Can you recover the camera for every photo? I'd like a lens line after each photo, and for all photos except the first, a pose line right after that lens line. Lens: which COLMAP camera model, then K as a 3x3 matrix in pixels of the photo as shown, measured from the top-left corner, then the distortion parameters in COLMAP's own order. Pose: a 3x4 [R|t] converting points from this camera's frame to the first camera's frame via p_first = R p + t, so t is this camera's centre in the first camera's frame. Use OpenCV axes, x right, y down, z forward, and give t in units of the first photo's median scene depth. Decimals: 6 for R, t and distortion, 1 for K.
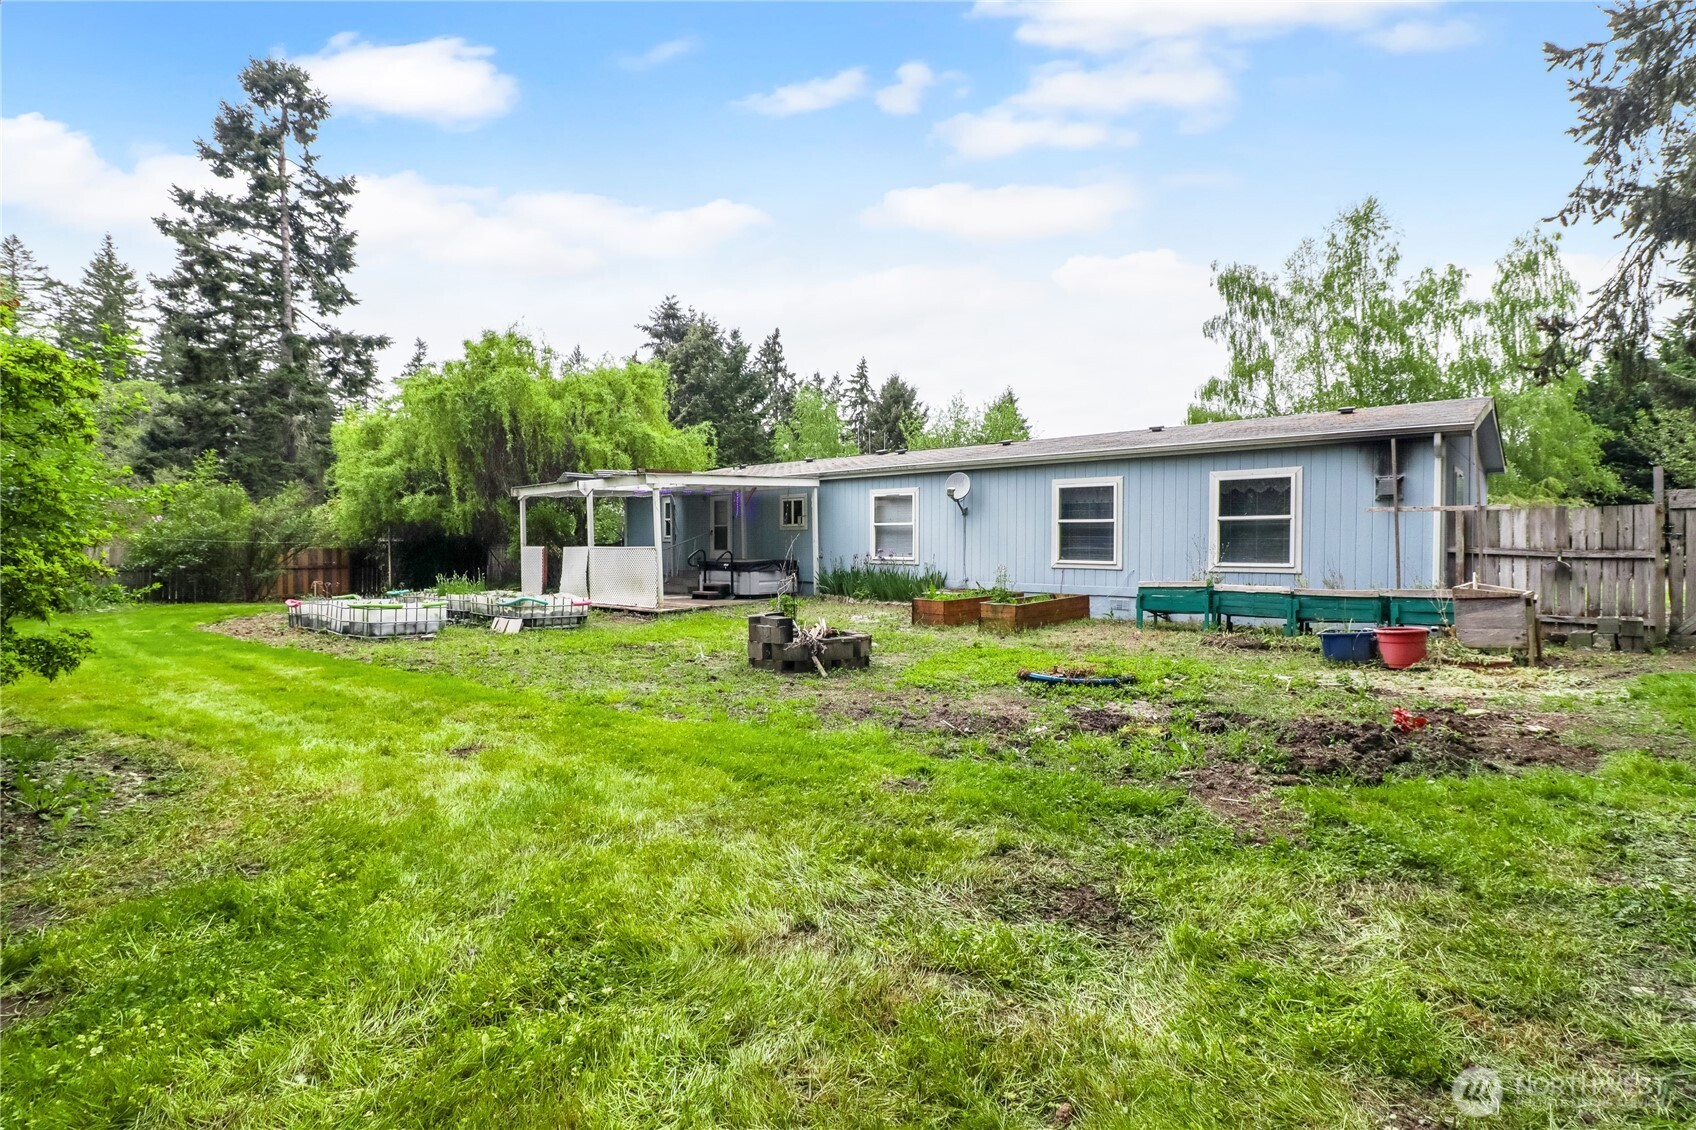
lens RADIAL K [[820.2, 0, 851.7], [0, 820.2, 543.1], [0, 0, 1]] dist [0.000356, -0.011970]
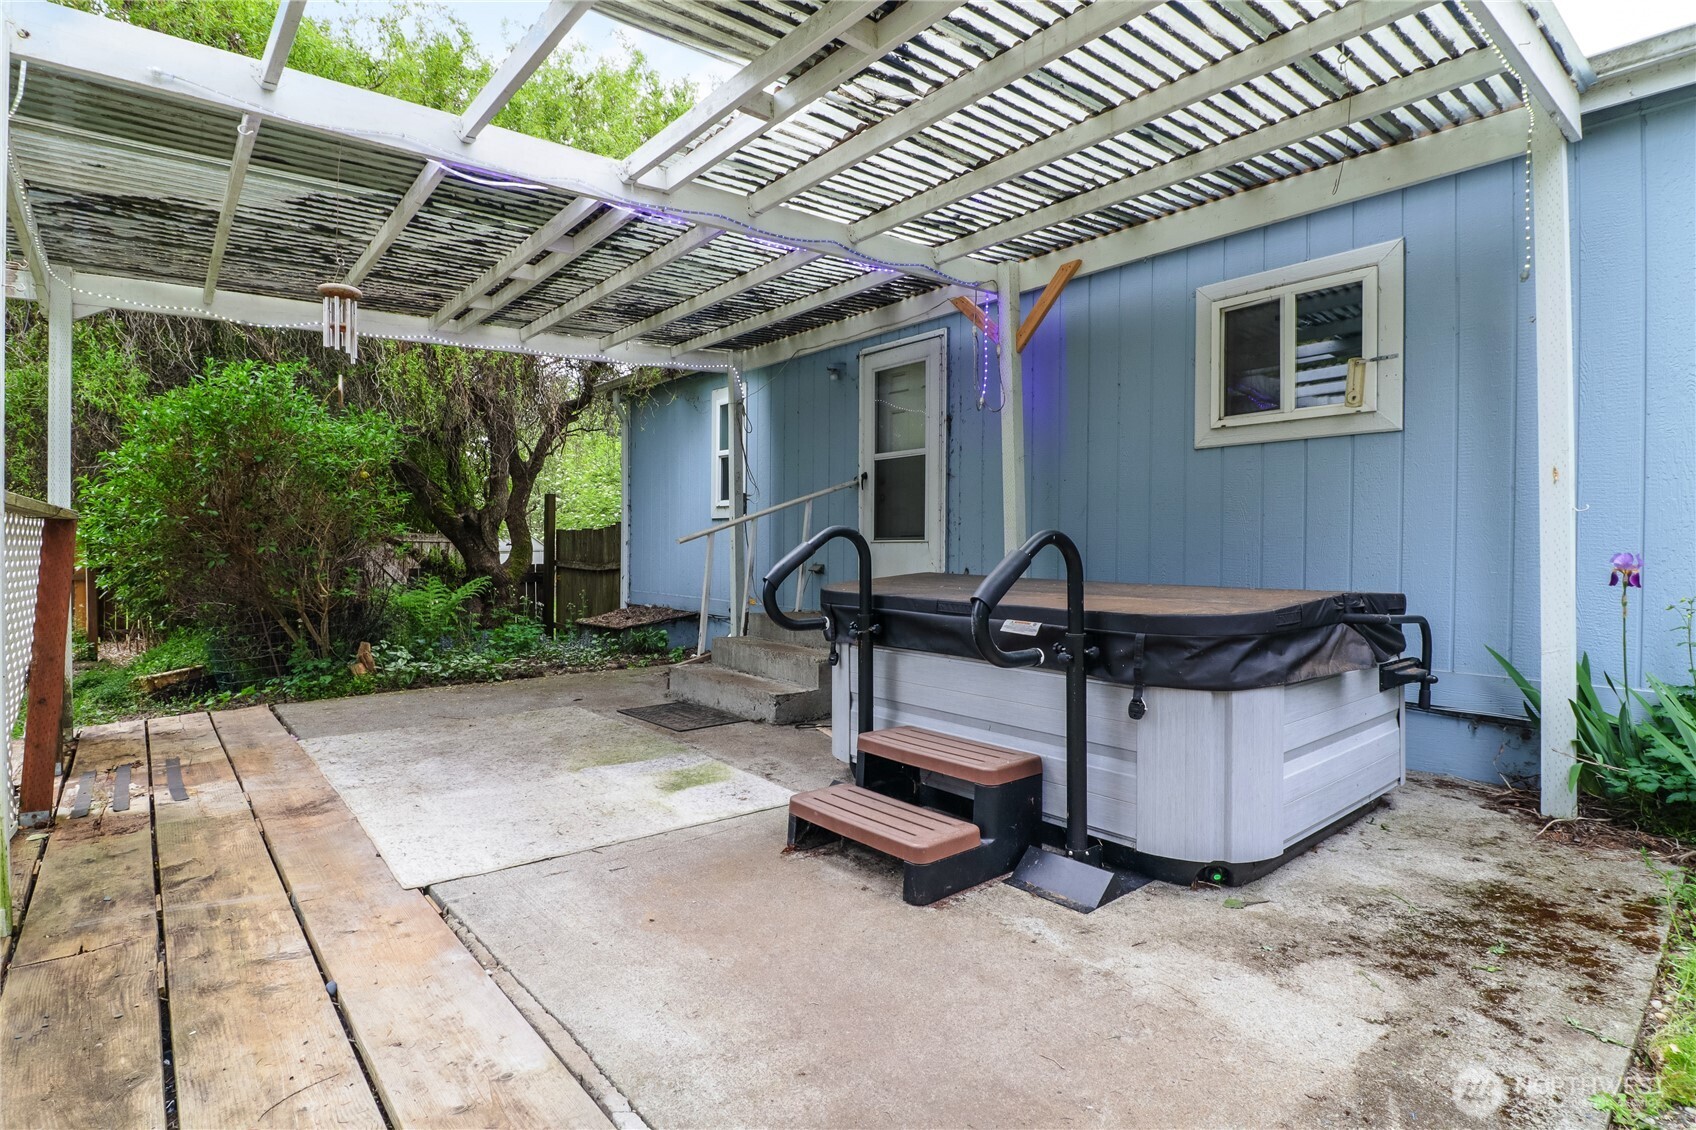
lens RADIAL K [[820.2, 0, 851.7], [0, 820.2, 543.1], [0, 0, 1]] dist [0.000356, -0.011970]
pose [[0.991894, 0.004592, -0.126985, -0.159126], [-0.005826, 0.999939, -0.009353, 0.012577], [0.126934, 0.010017, 0.991861, 0.824333]]
